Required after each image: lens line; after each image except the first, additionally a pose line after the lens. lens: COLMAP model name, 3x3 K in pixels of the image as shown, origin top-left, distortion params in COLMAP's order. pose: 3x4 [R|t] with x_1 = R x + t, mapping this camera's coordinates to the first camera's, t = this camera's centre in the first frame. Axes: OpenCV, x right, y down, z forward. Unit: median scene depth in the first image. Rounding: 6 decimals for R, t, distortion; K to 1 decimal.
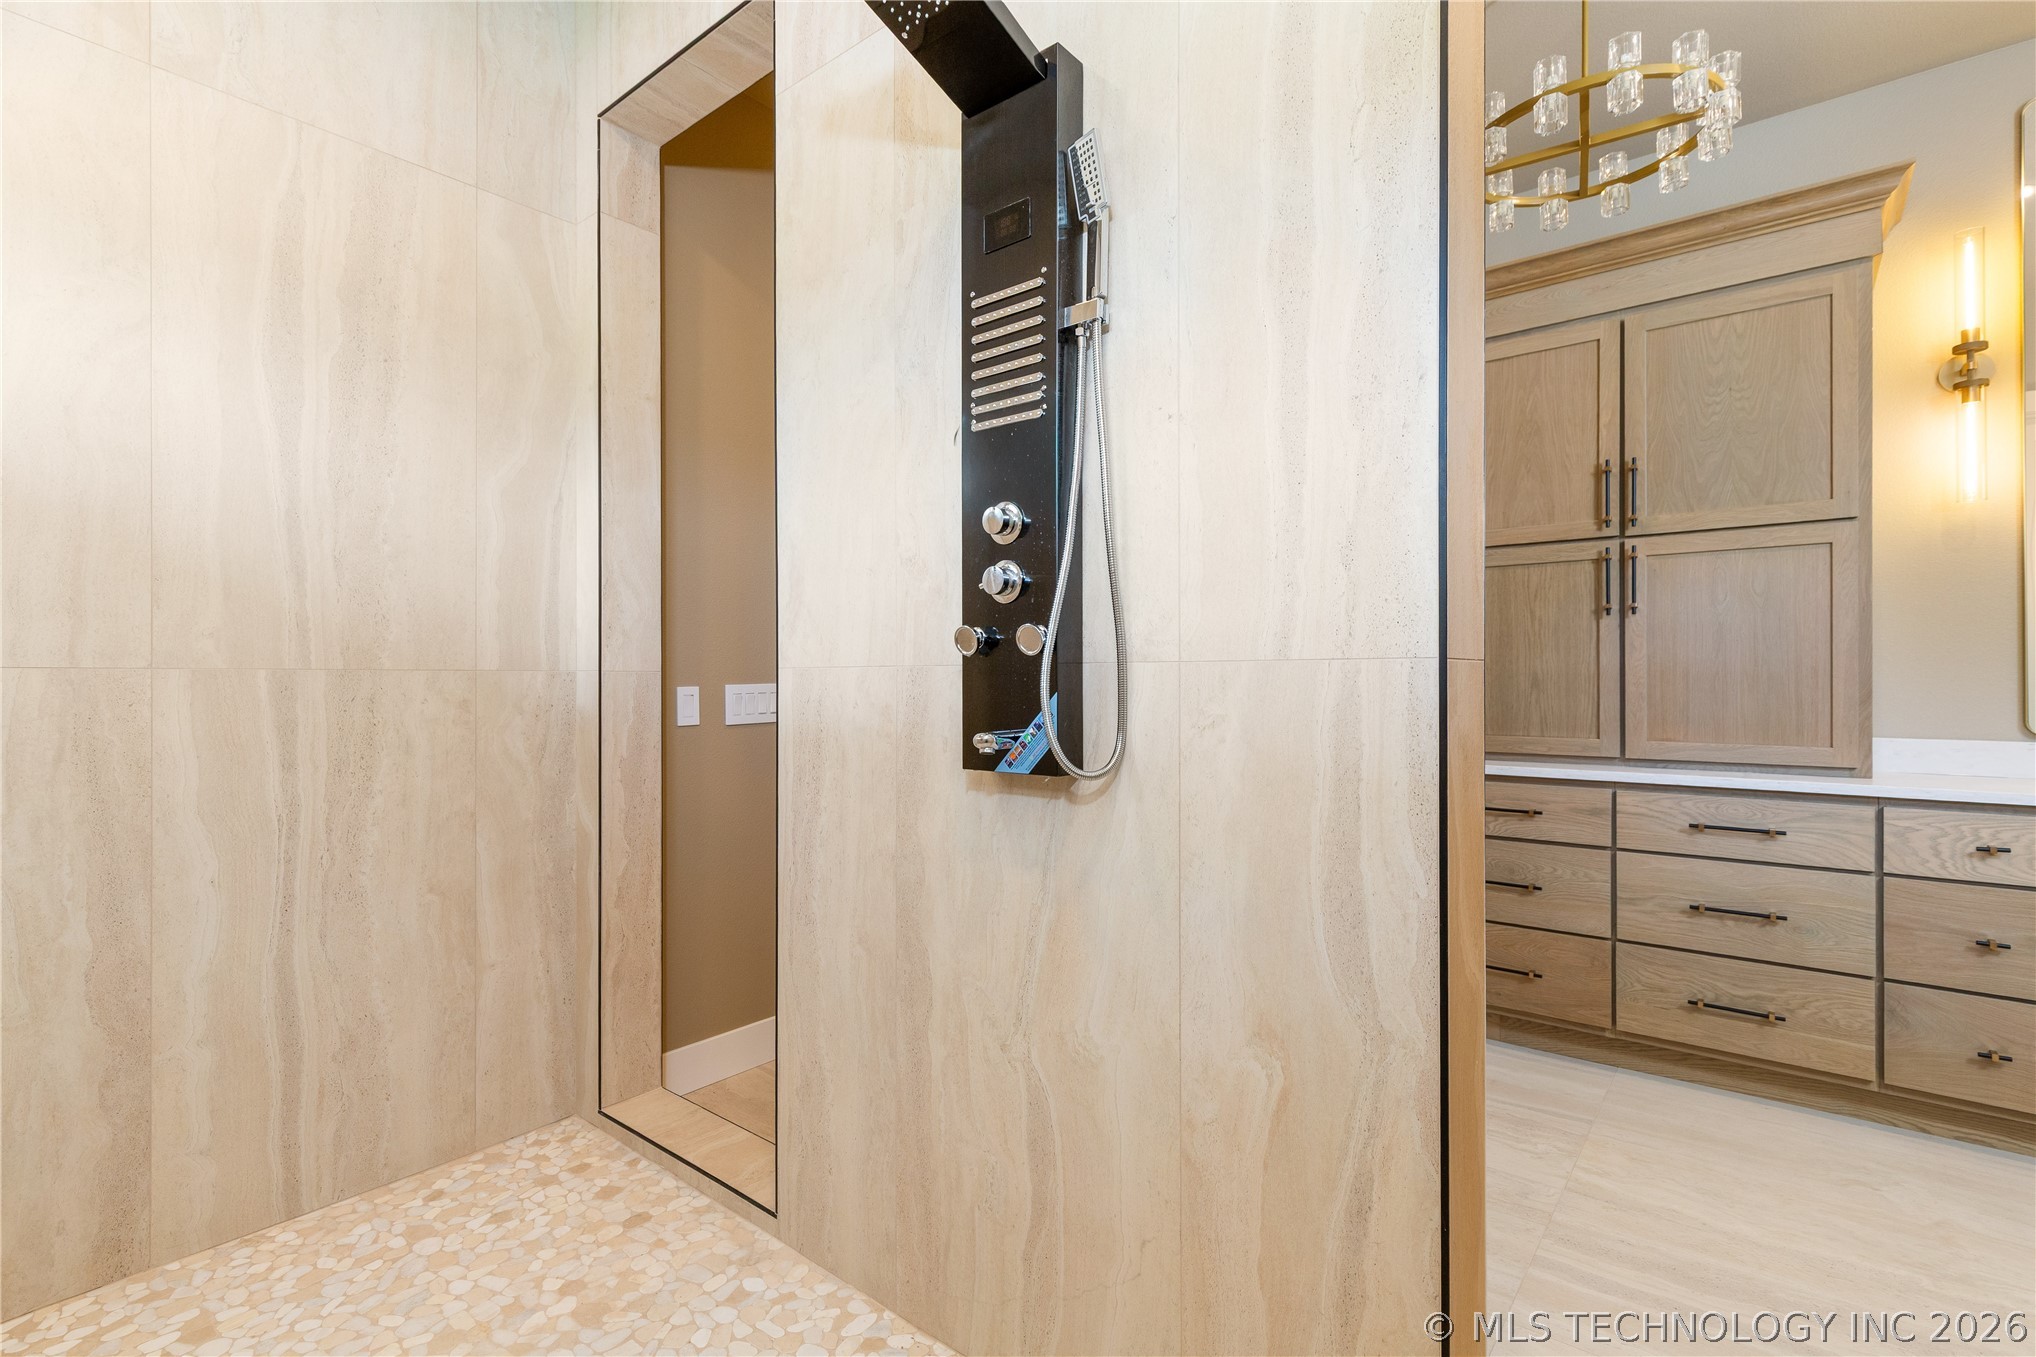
lens RADIAL K [[928.4, 0, 1023.9], [0, 928.4, 675.9], [0, 0, 1]] dist [-0.003027, -0.003368]
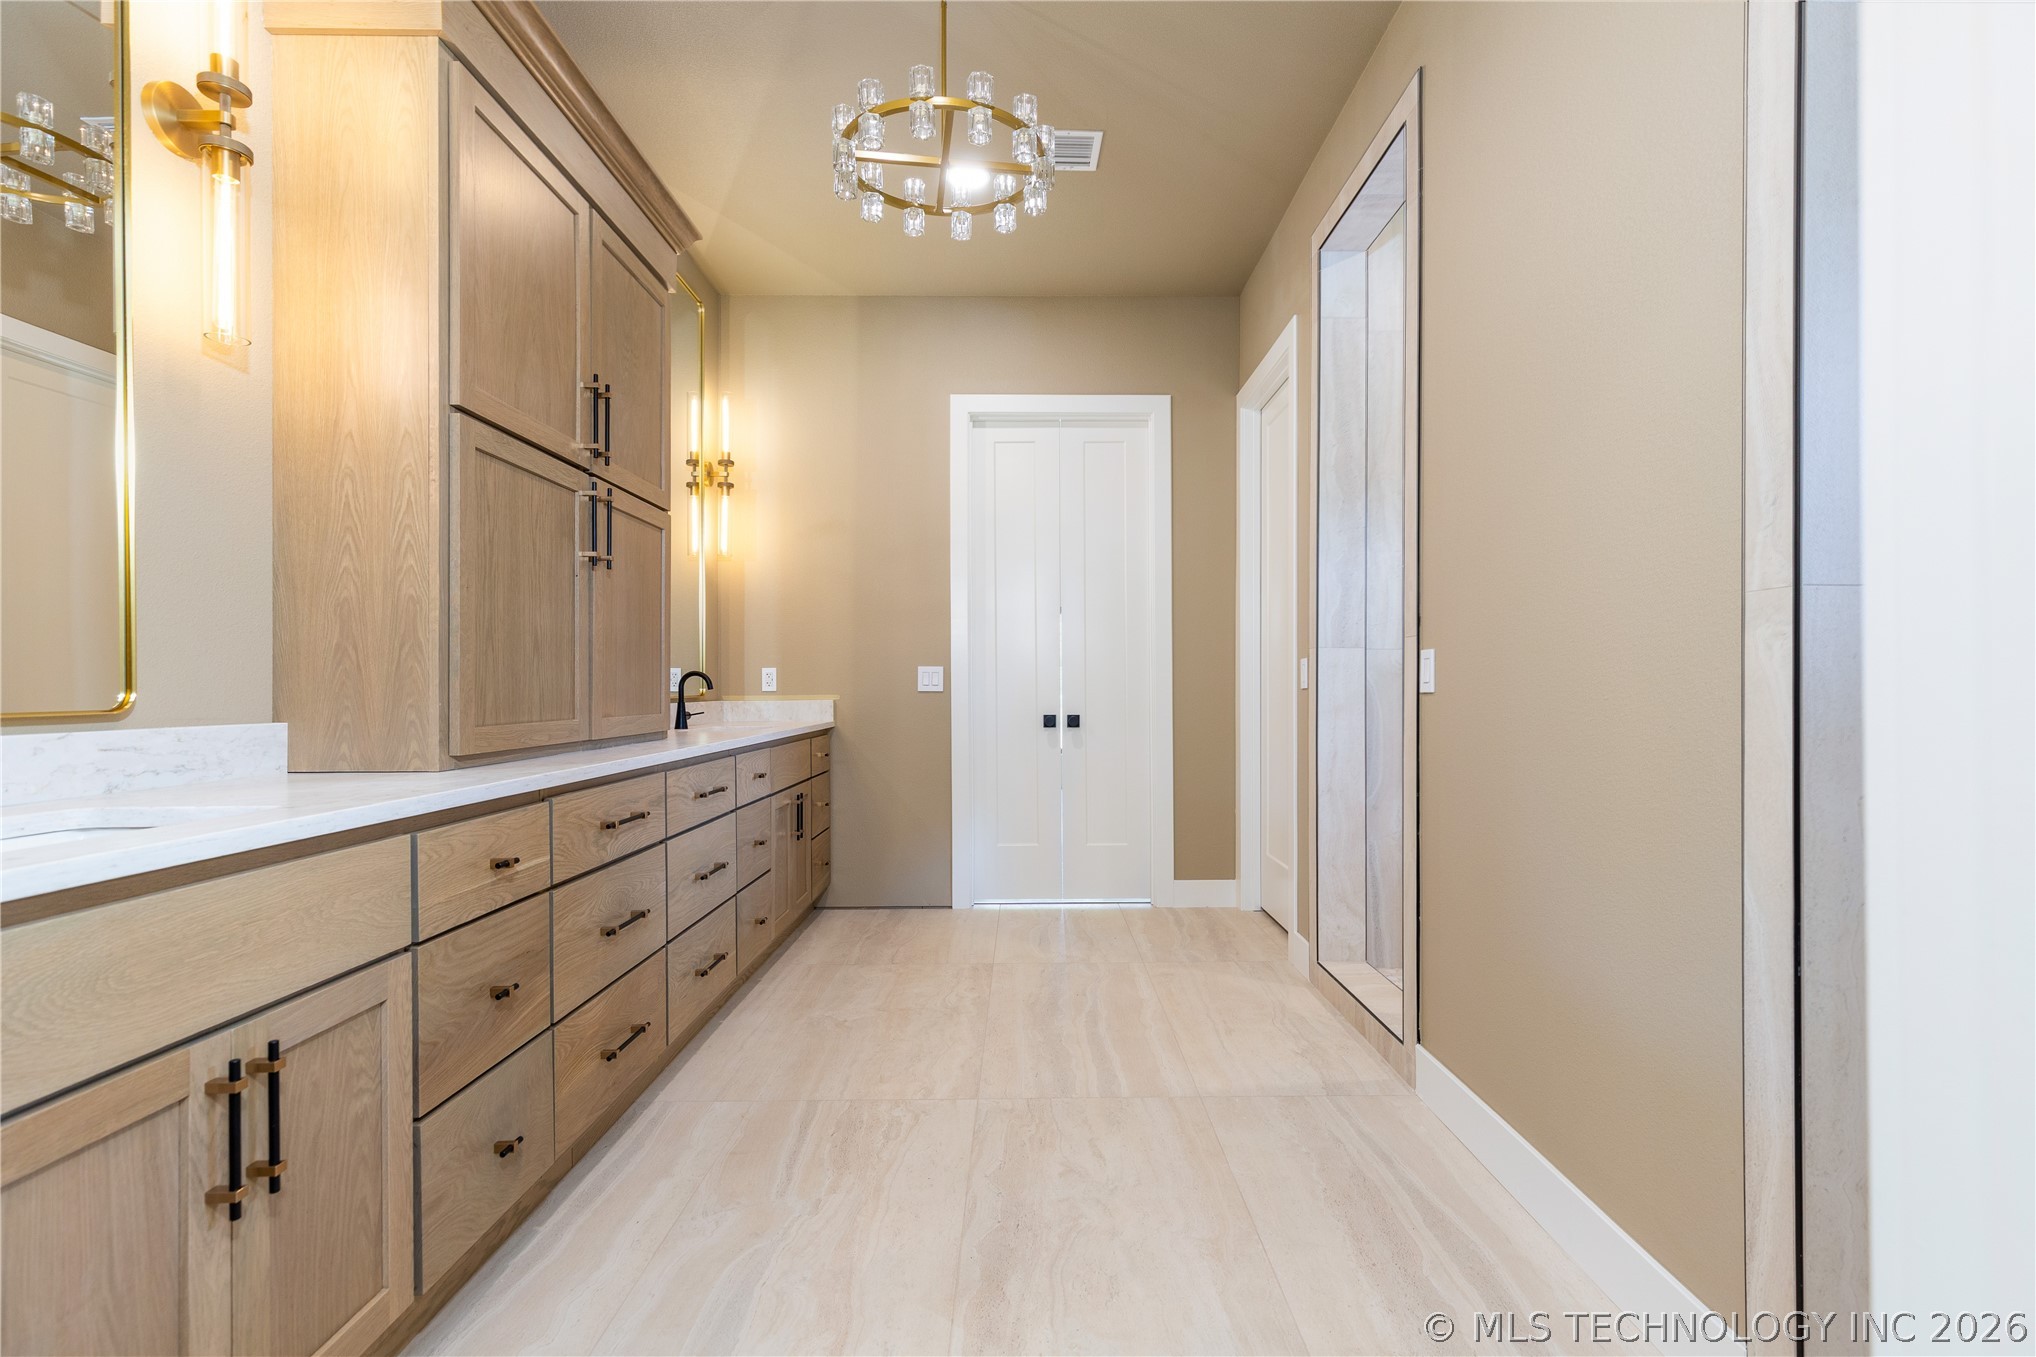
lens RADIAL K [[928.4, 0, 1021.9], [0, 928.4, 690.8], [0, 0, 1]] dist [-0.003027, -0.003368]
pose [[-0.627347, -0.002829, 0.778735, -0.254495], [-0.000358, 0.999994, 0.003345, 0.044265], [-0.778740, 0.001820, -0.627344, 1.303237]]
